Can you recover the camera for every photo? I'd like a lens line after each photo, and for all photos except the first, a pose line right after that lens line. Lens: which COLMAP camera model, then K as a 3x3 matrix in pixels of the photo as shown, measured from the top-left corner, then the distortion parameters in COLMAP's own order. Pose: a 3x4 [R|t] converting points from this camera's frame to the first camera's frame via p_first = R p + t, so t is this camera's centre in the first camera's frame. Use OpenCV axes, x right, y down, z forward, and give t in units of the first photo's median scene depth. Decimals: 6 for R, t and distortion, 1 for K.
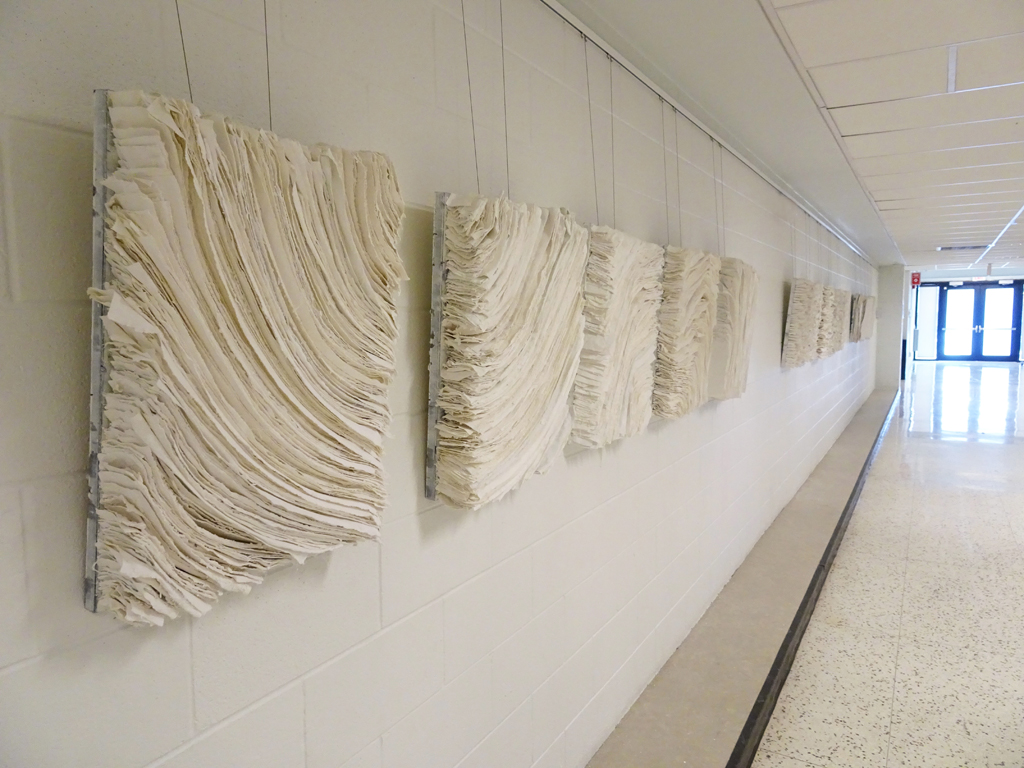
lens RADIAL K [[733.9, 0, 512.0], [0, 733.9, 384.0], [0, 0, 1]] dist [0.005429, 0.000543]
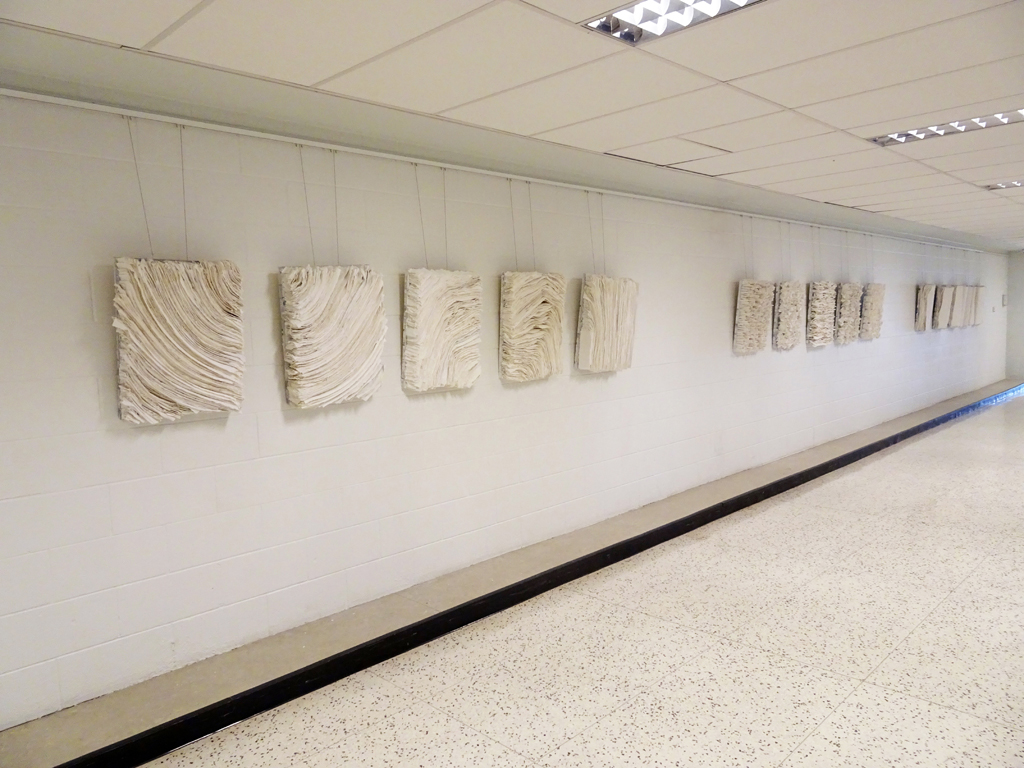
lens RADIAL K [[733.9, 0, 512.0], [0, 733.9, 384.0], [0, 0, 1]] dist [0.005429, 0.000543]
pose [[0.965550, -0.001107, -0.260216, 1.192652], [0.001774, 0.999996, 0.002326, 0.099211], [0.260212, -0.002707, 0.965548, -1.021465]]
